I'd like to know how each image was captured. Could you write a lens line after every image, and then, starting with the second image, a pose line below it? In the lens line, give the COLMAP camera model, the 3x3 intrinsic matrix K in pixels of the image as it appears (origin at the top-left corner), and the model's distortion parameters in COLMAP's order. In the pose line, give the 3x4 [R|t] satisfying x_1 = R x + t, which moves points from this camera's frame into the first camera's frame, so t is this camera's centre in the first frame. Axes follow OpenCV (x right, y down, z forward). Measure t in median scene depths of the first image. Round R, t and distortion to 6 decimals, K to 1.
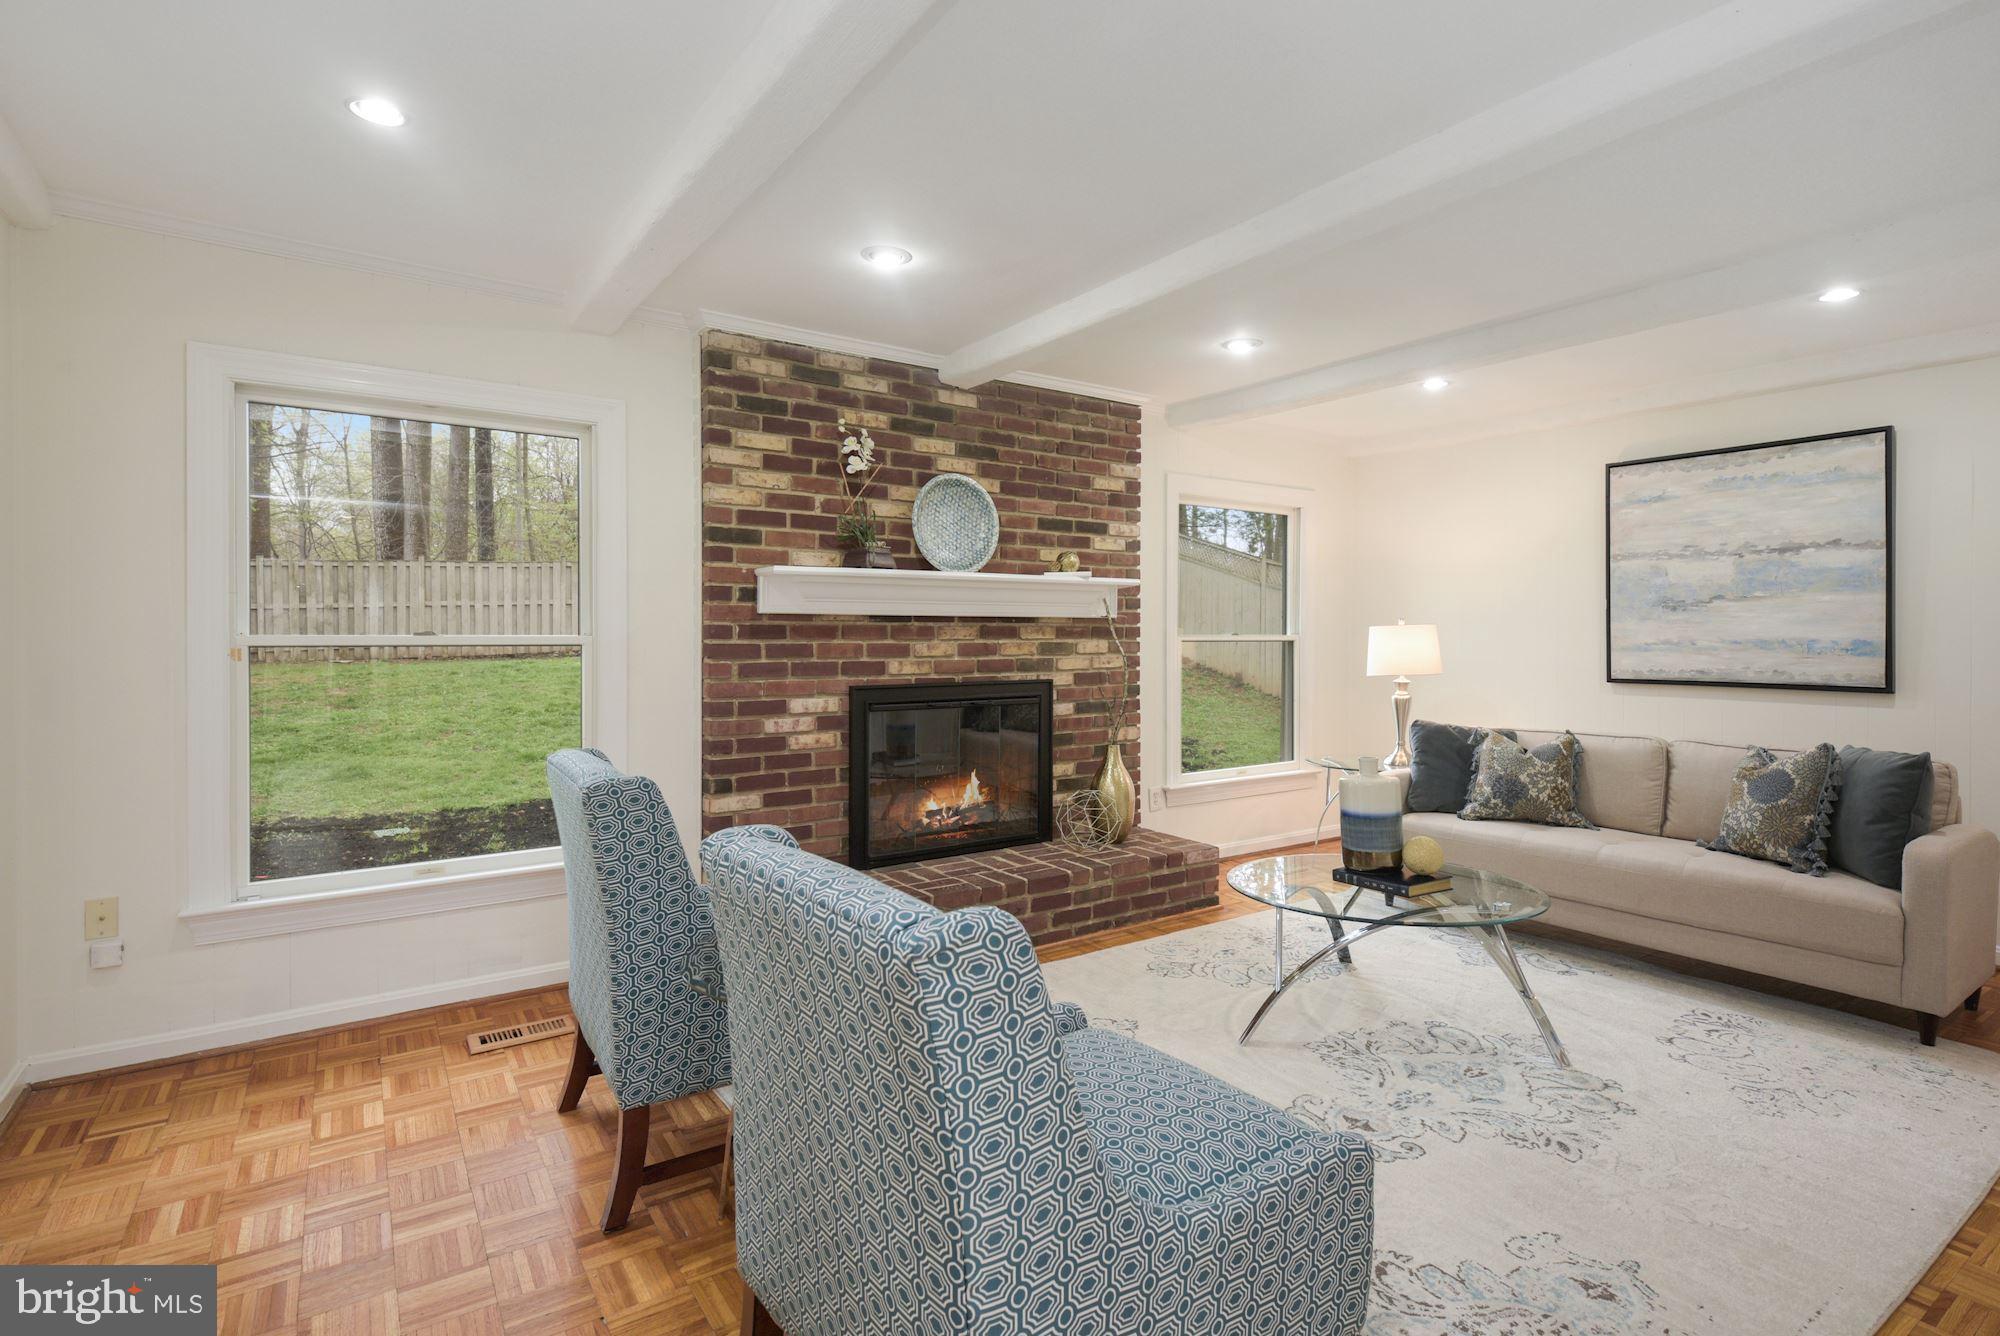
lens RADIAL K [[923.6, 0, 1055.7], [0, 923.6, 646.0], [0, 0, 1]] dist [0.013060, -0.002597]
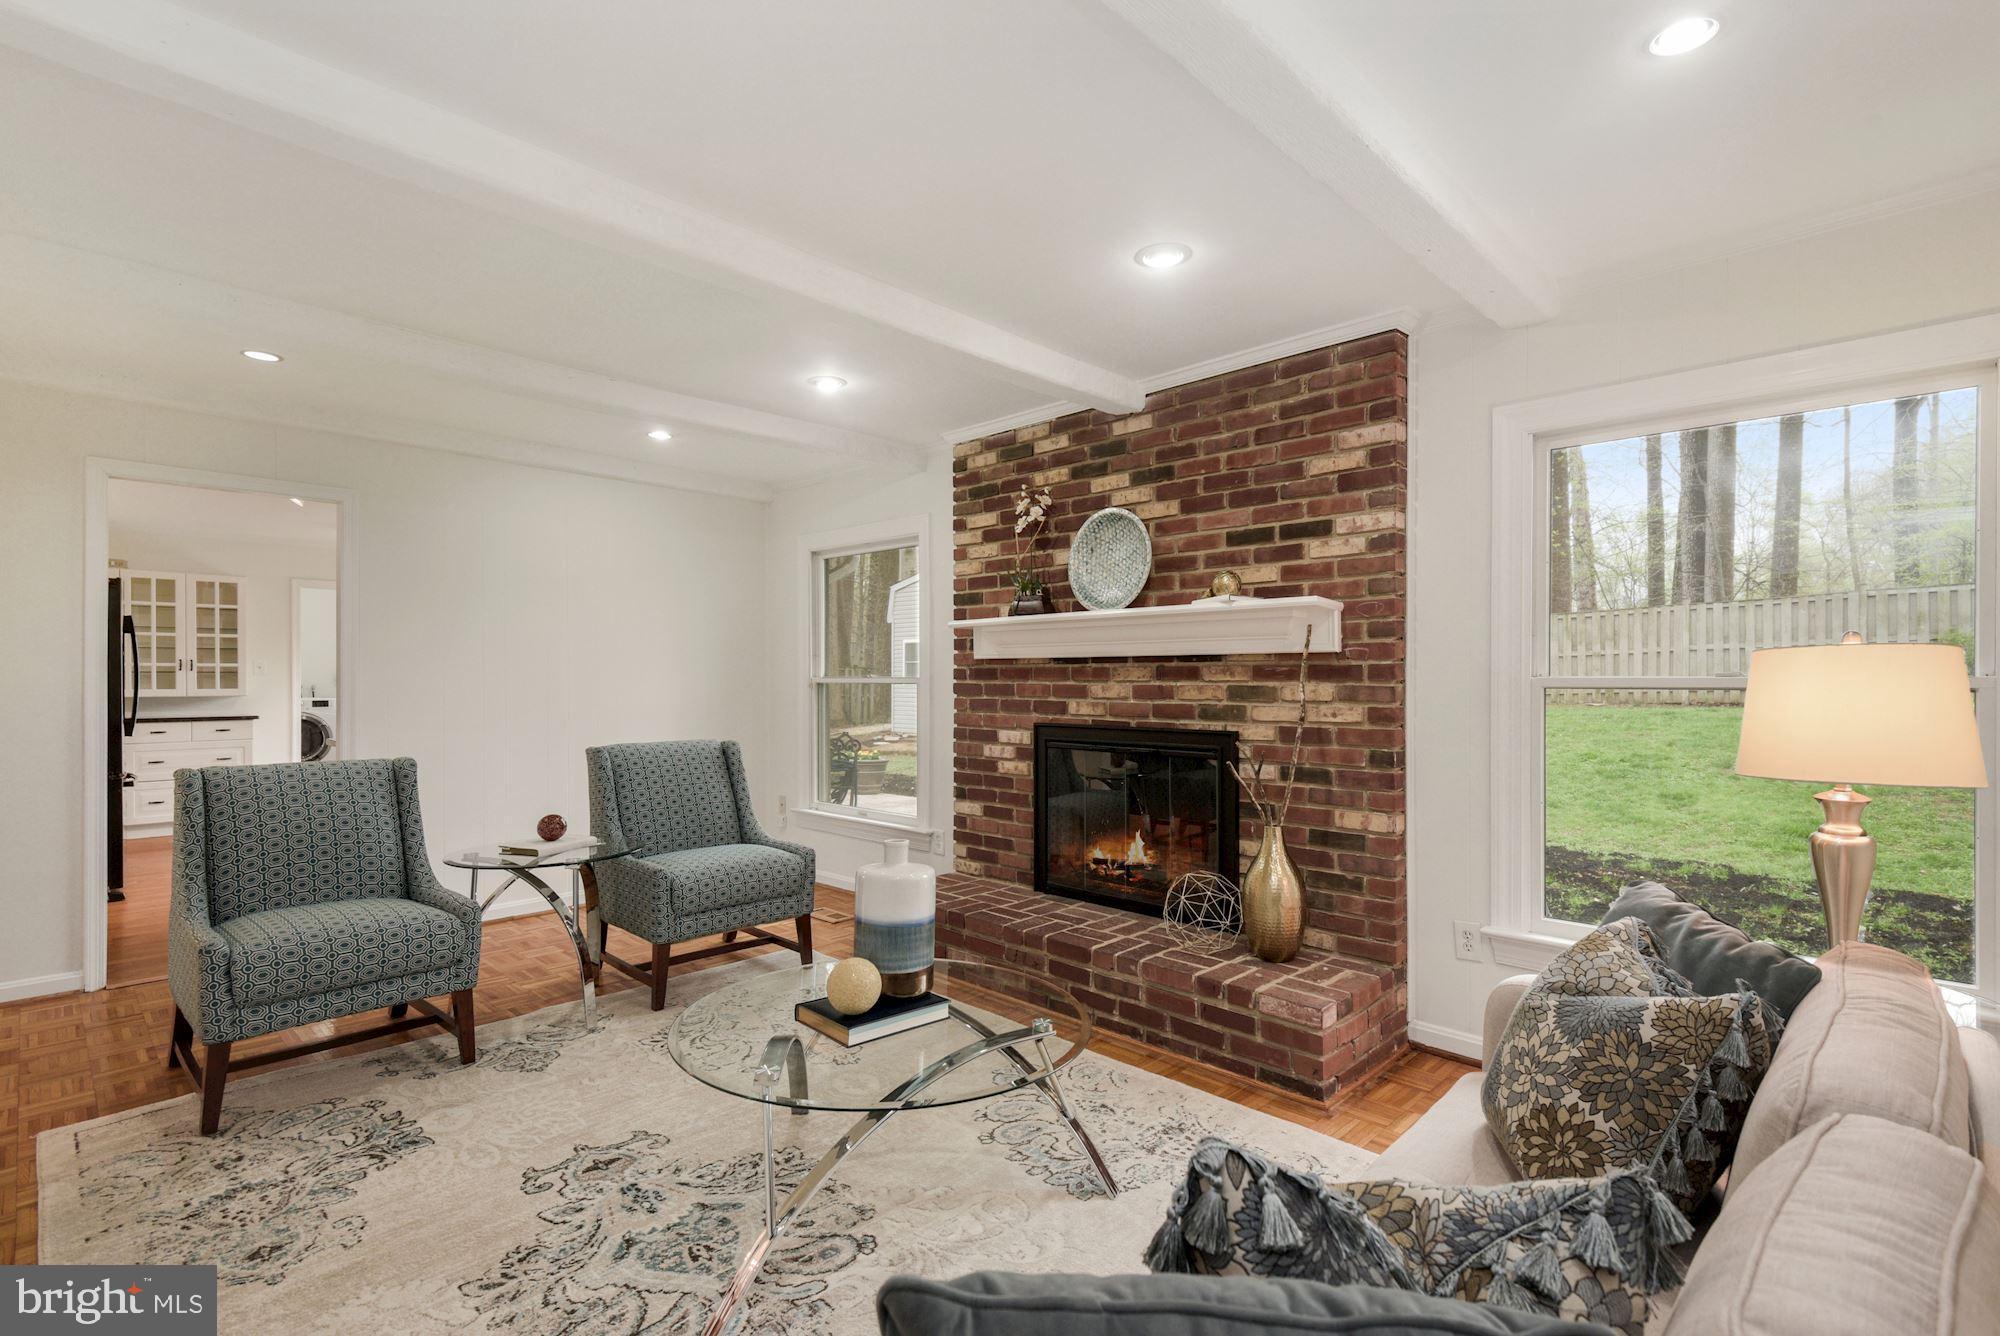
lens RADIAL K [[923.6, 0, 999.6], [0, 923.6, 668.3], [0, 0, 1]] dist [0.013060, -0.002597]
pose [[0.191641, -0.011439, -0.981398, 0.798199], [-0.013587, 0.999805, -0.014307, -0.004757], [0.981371, 0.016076, 0.191448, 0.697981]]
